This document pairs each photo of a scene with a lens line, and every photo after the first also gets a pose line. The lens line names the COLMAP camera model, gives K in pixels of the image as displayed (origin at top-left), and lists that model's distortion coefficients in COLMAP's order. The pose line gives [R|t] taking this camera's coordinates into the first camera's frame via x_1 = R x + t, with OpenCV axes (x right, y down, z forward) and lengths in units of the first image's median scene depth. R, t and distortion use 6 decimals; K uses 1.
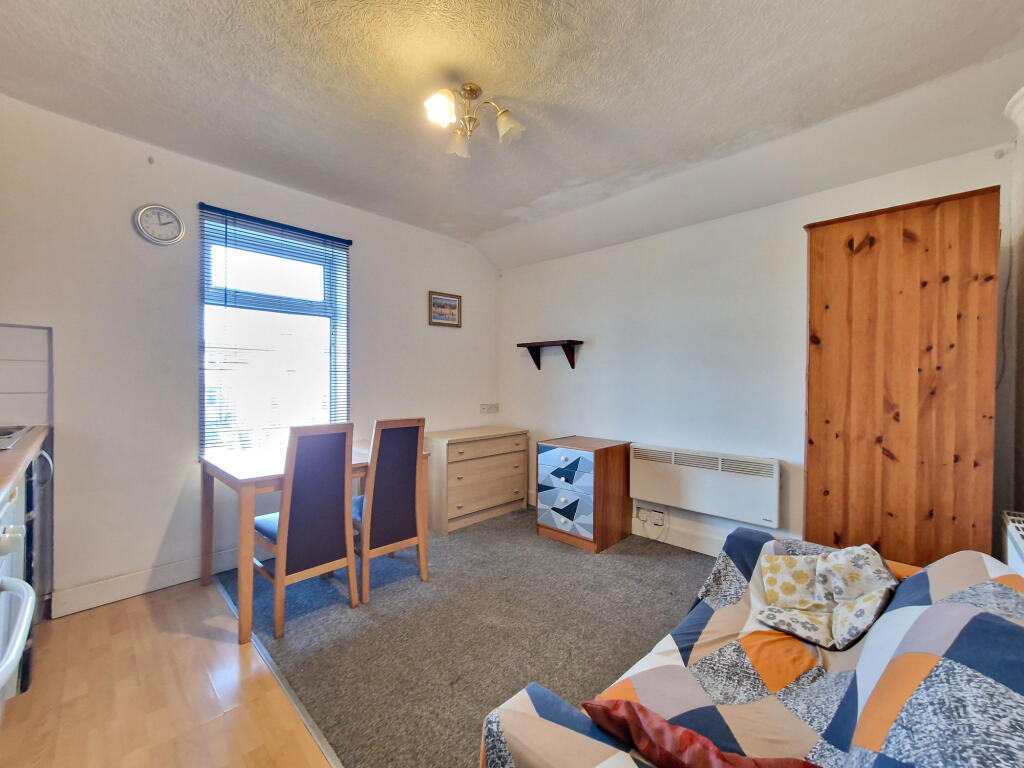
lens RADIAL K [[425.2, 0, 512.0], [0, 425.2, 381.4], [0, 0, 1]] dist [-0.012152, 0.000617]
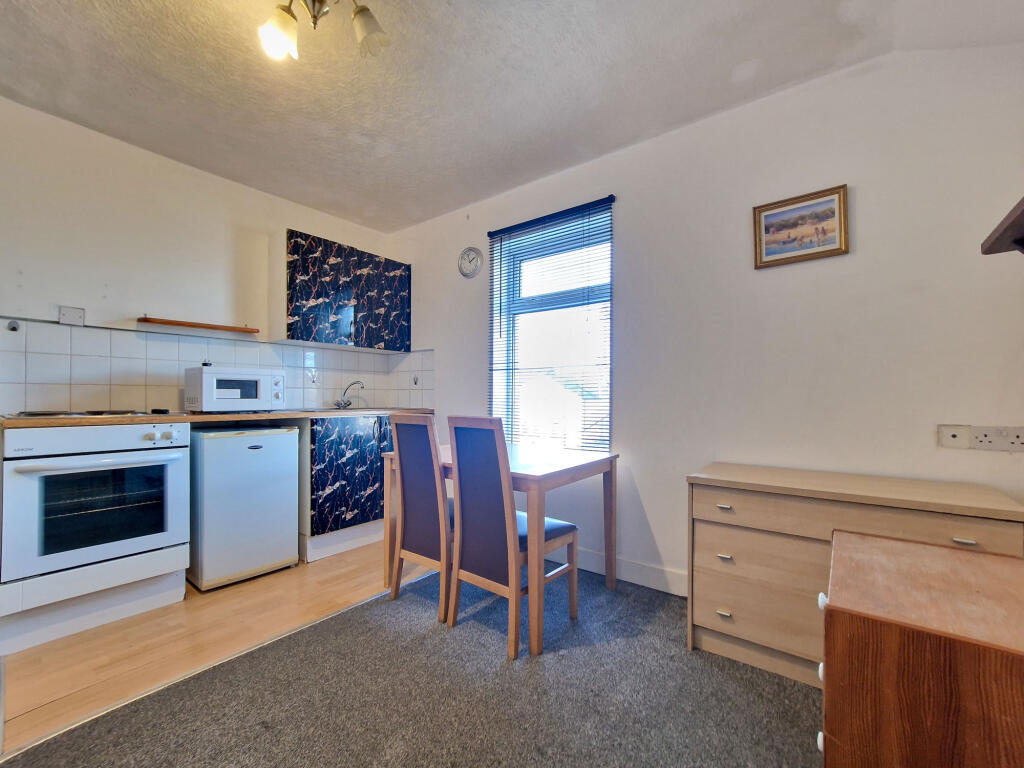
lens RADIAL K [[425.2, 0, 505.5], [0, 425.2, 399.9], [0, 0, 1]] dist [-0.012152, 0.000617]
pose [[0.092165, 0.003207, -0.995739, 0.338215], [-0.003501, 0.999990, 0.002897, 0.037134], [0.995738, 0.003219, 0.092176, 0.661145]]
